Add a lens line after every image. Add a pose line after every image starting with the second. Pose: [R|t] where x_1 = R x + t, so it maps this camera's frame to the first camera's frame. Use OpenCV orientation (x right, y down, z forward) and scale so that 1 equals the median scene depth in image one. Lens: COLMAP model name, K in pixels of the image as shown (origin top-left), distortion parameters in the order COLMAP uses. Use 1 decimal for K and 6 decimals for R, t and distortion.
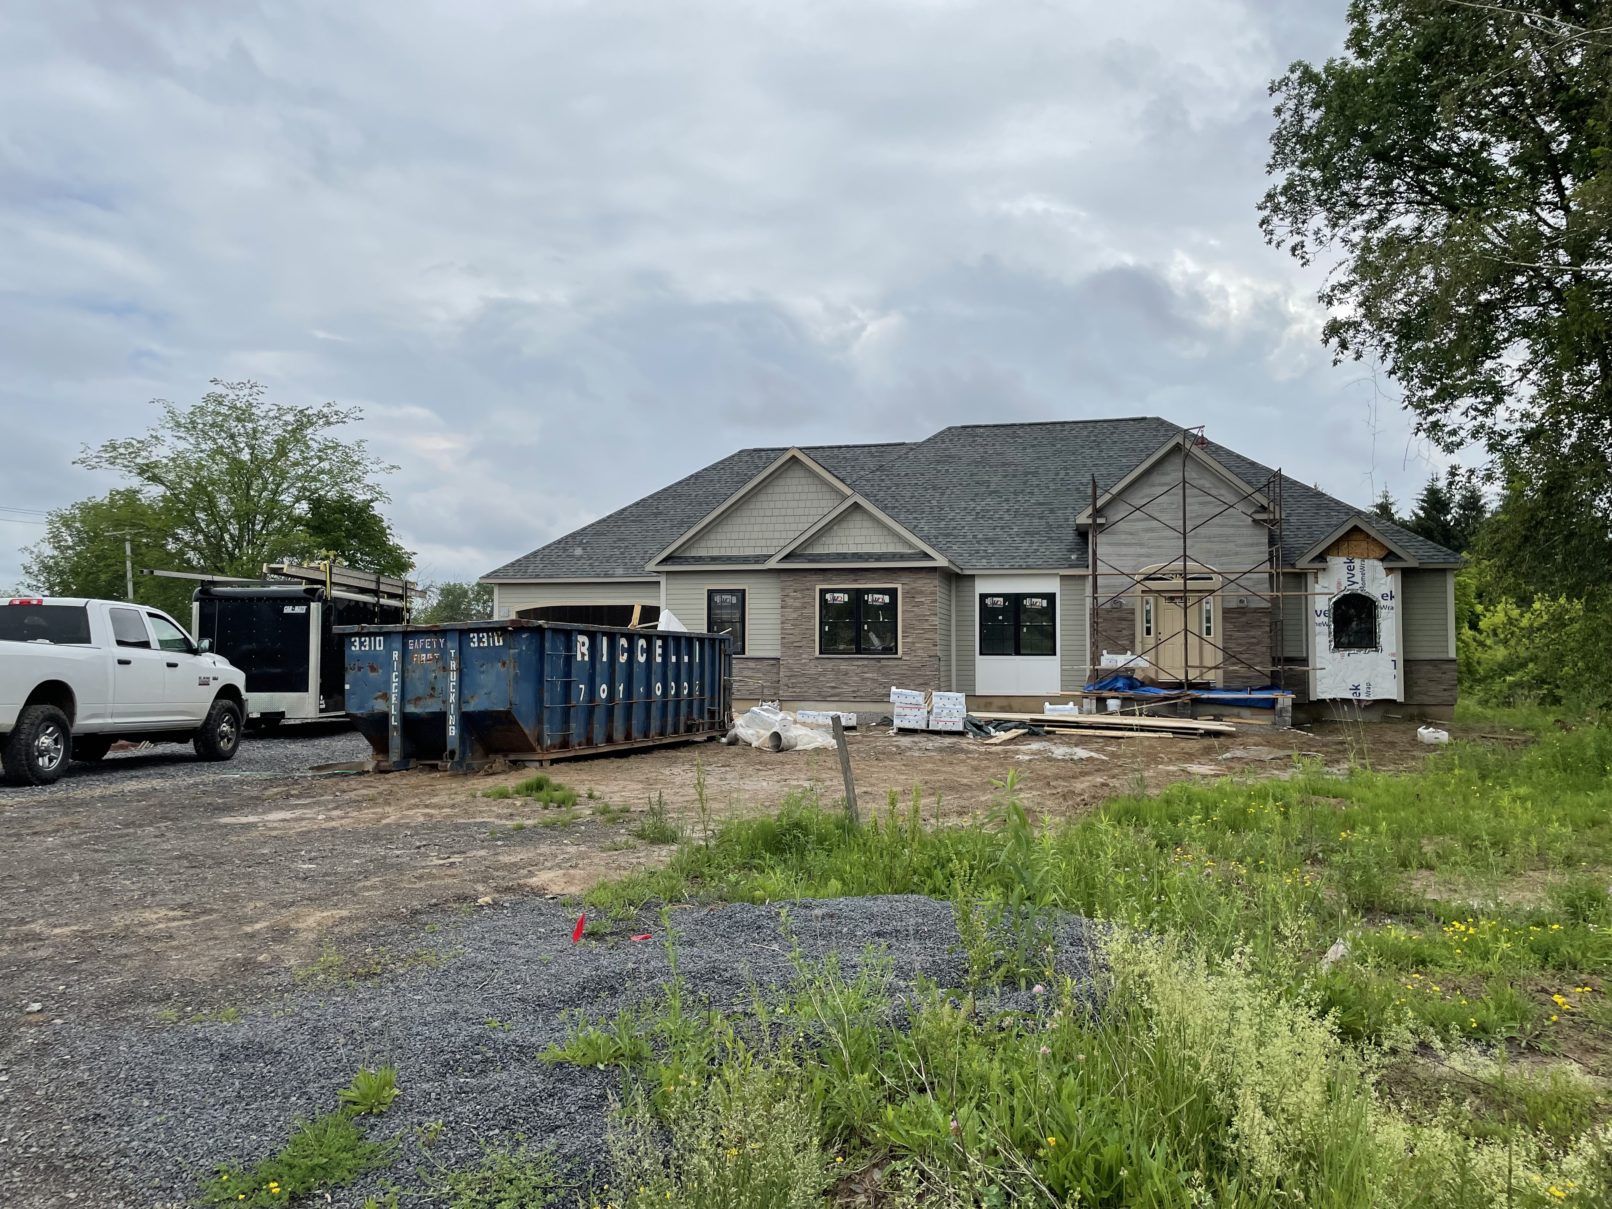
lens RADIAL K [[1209.9, 0, 799.1], [0, 1209.9, 605.4], [0, 0, 1]] dist [0.080441, -0.099057]
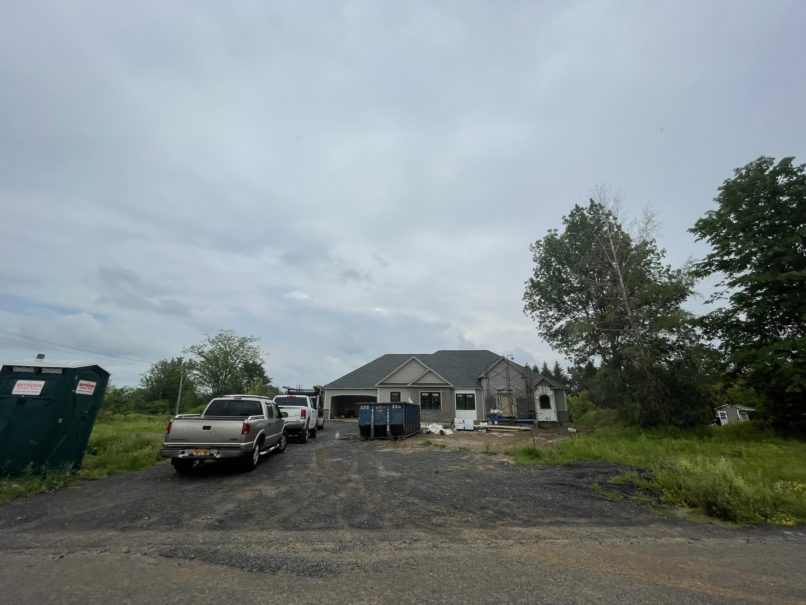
lens RADIAL K [[327.9, 0, 400.5], [0, 327.9, 304.1], [0, 0, 1]] dist [-0.002870, 0.000209]
pose [[0.987531, 0.052578, 0.148384, -0.224459], [-0.011653, 0.964404, -0.264177, -0.007334], [-0.156992, 0.259154, 0.952991, -0.091591]]
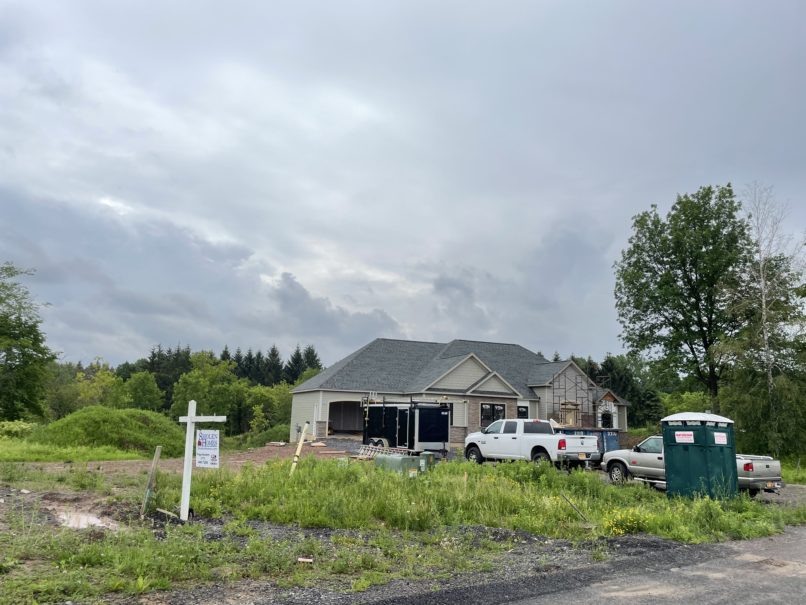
lens RADIAL K [[605.0, 0, 408.4], [0, 605.0, 301.5], [0, 0, 1]] dist [0.080441, -0.099057]
pose [[0.835763, 0.126044, 0.534427, -0.943400], [-0.056337, 0.987844, -0.144879, -0.034069], [-0.546192, 0.090977, 0.832705, -0.141347]]
